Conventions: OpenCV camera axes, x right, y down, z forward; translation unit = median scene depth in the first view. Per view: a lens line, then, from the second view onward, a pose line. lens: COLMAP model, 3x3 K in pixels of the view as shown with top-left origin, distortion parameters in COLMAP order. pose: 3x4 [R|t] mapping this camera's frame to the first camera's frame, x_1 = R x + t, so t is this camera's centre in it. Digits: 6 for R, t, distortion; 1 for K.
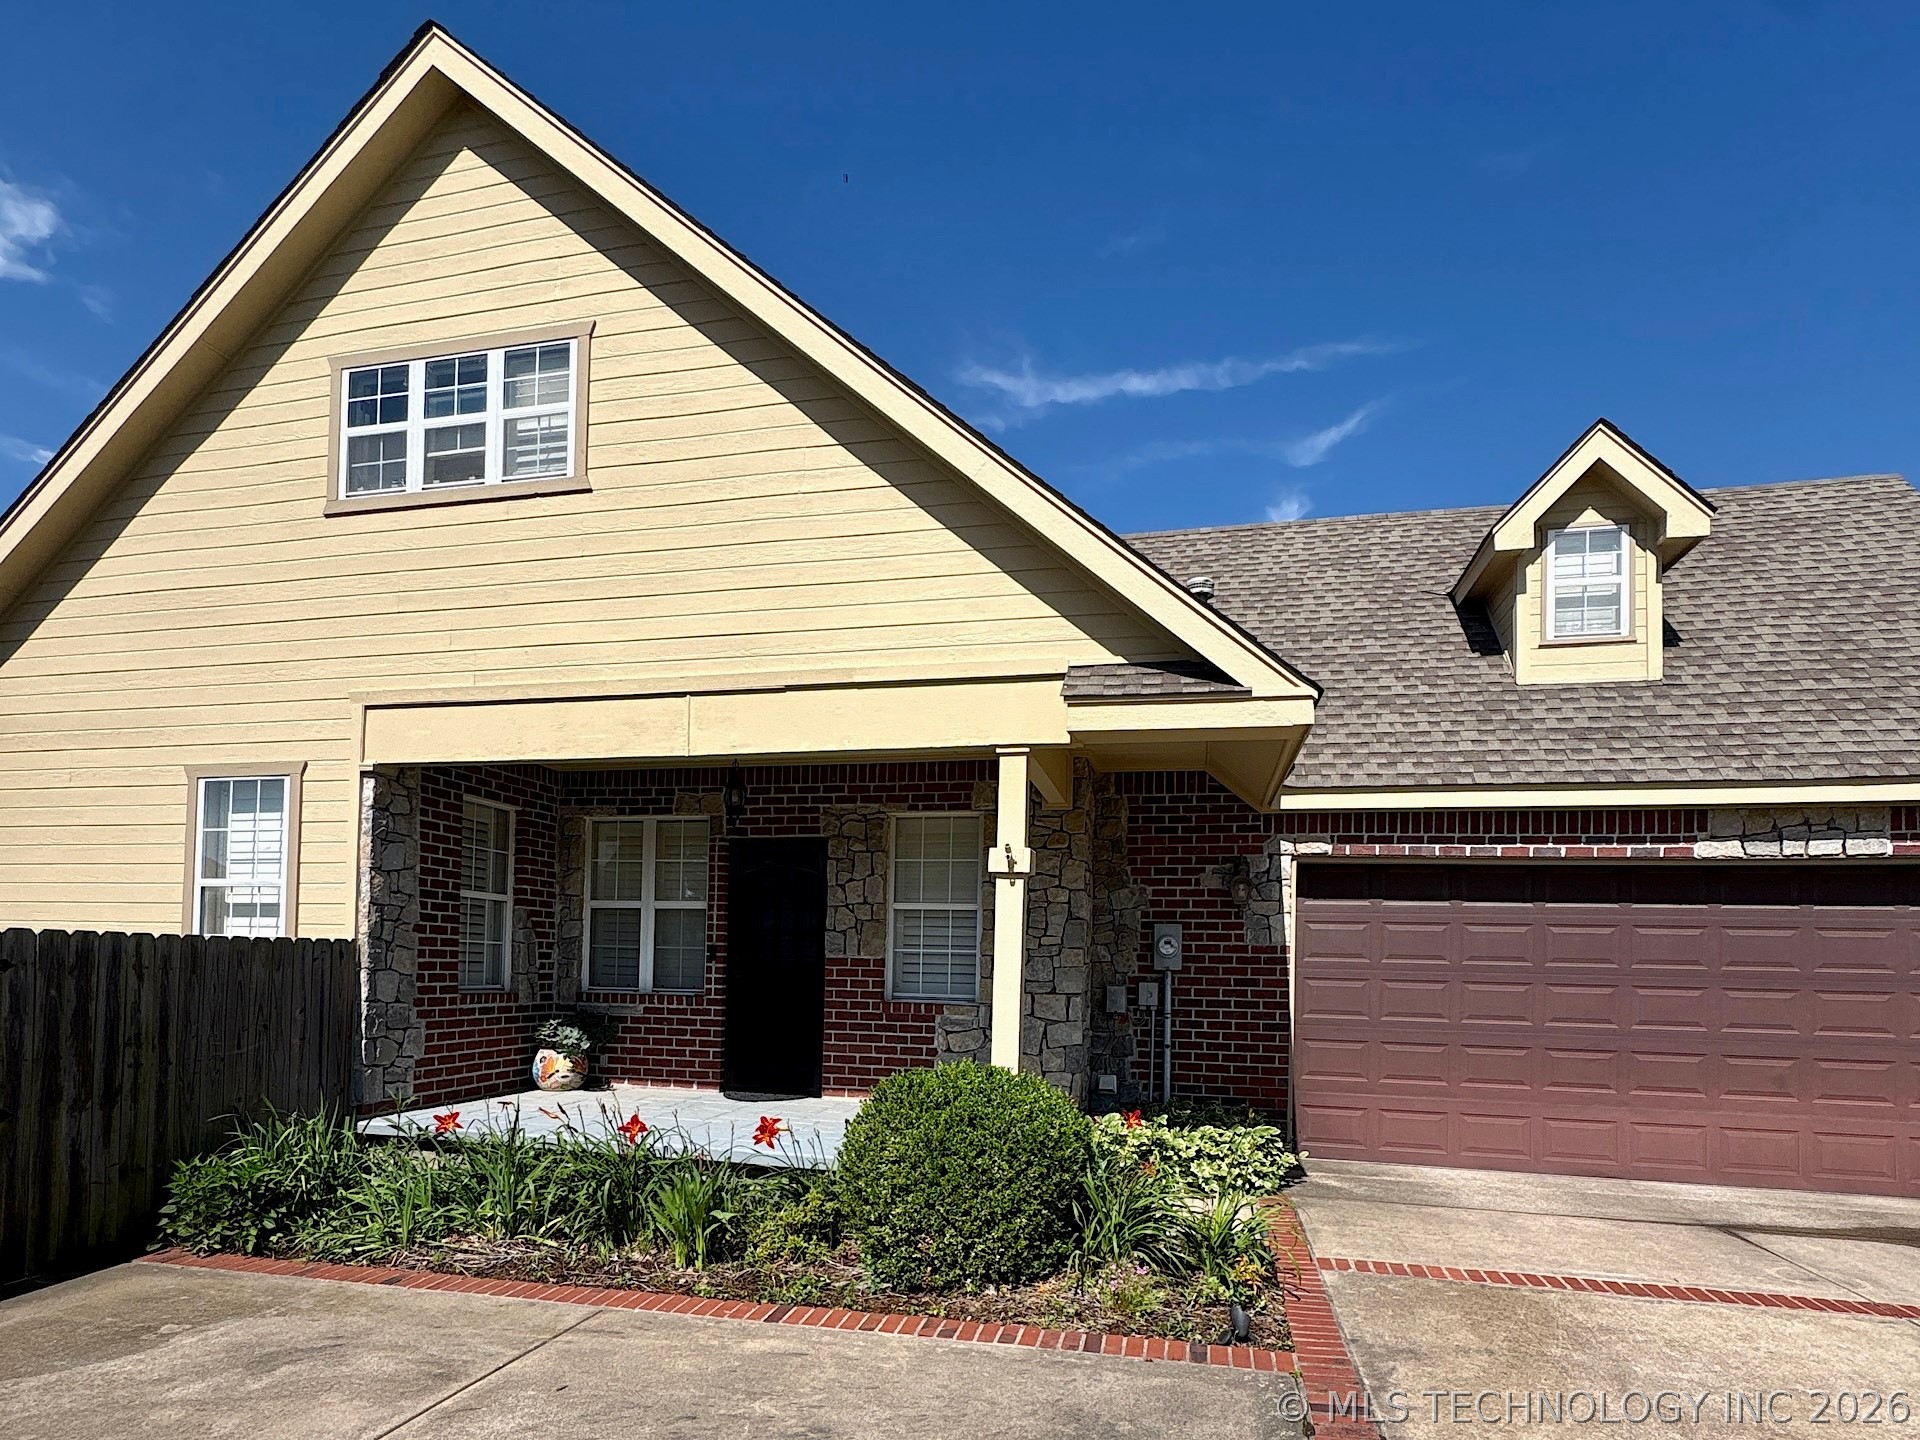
lens RADIAL K [[1006.9, 0, 961.5], [0, 1006.9, 955.9], [0, 0, 1]] dist [-0.001891, -0.000164]
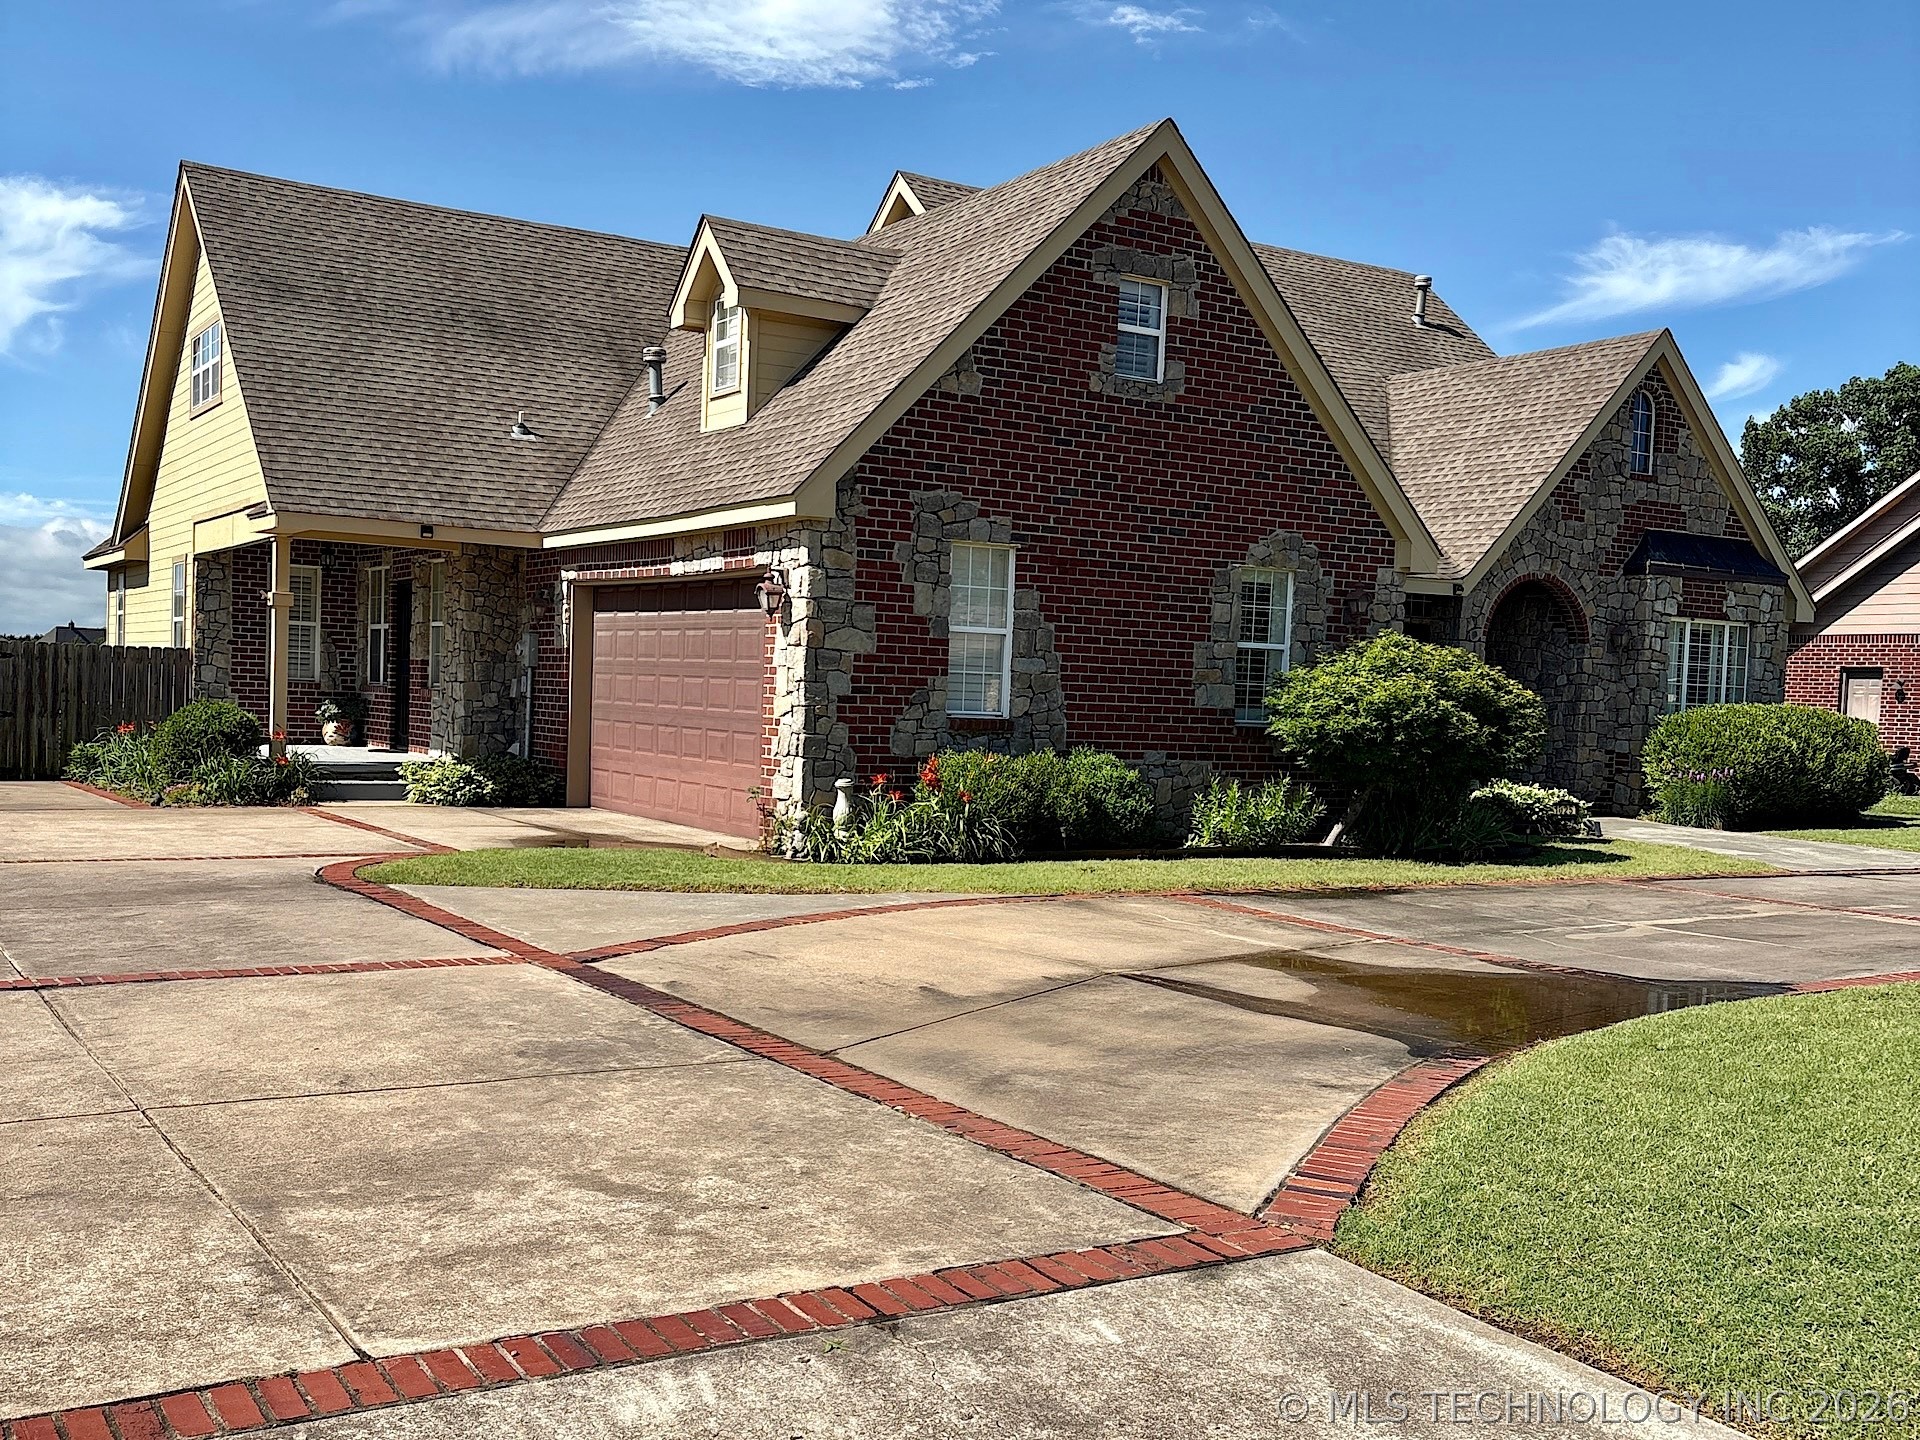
lens RADIAL K [[1903.2, 0, 944.1], [0, 1903.2, 809.7], [0, 0, 1]] dist [0.202527, -0.620165]
pose [[0.702838, 0.046360, -0.709838, 2.800603], [-0.015150, 0.998623, 0.050221, 0.077974], [0.711189, -0.024543, 0.702573, -0.516580]]
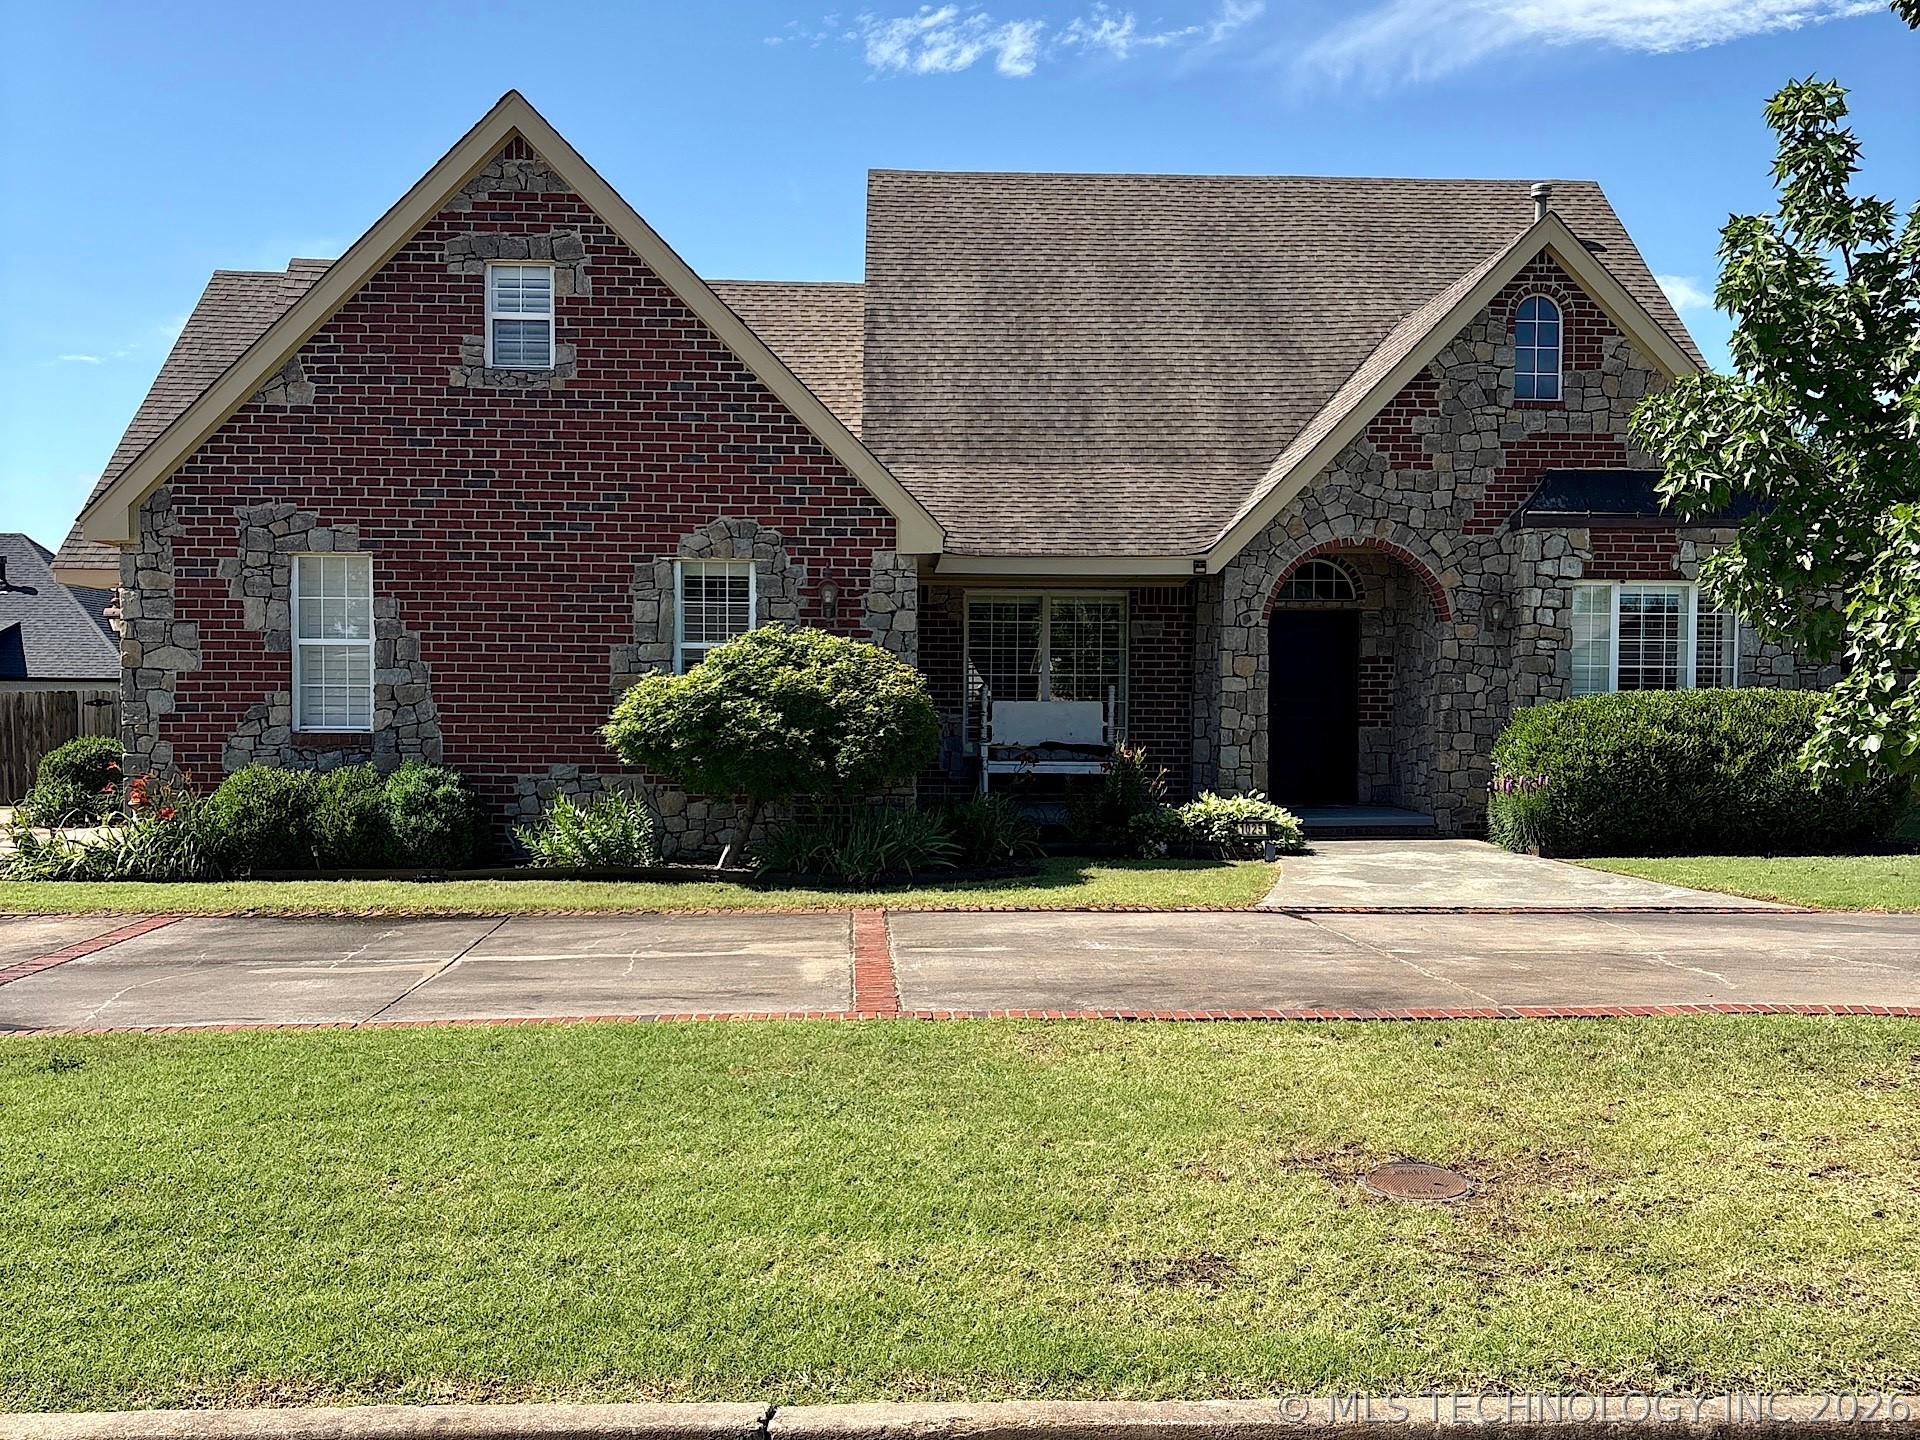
lens RADIAL K [[1926.3, 0, 944.2], [0, 1926.3, 782.9], [0, 0, 1]] dist [0.204246, -0.706437]
pose [[0.265777, 0.018703, -0.963853, 3.589916], [0.009910, 0.999706, 0.022131, 0.097755], [0.963983, -0.015434, 0.265514, 1.236456]]
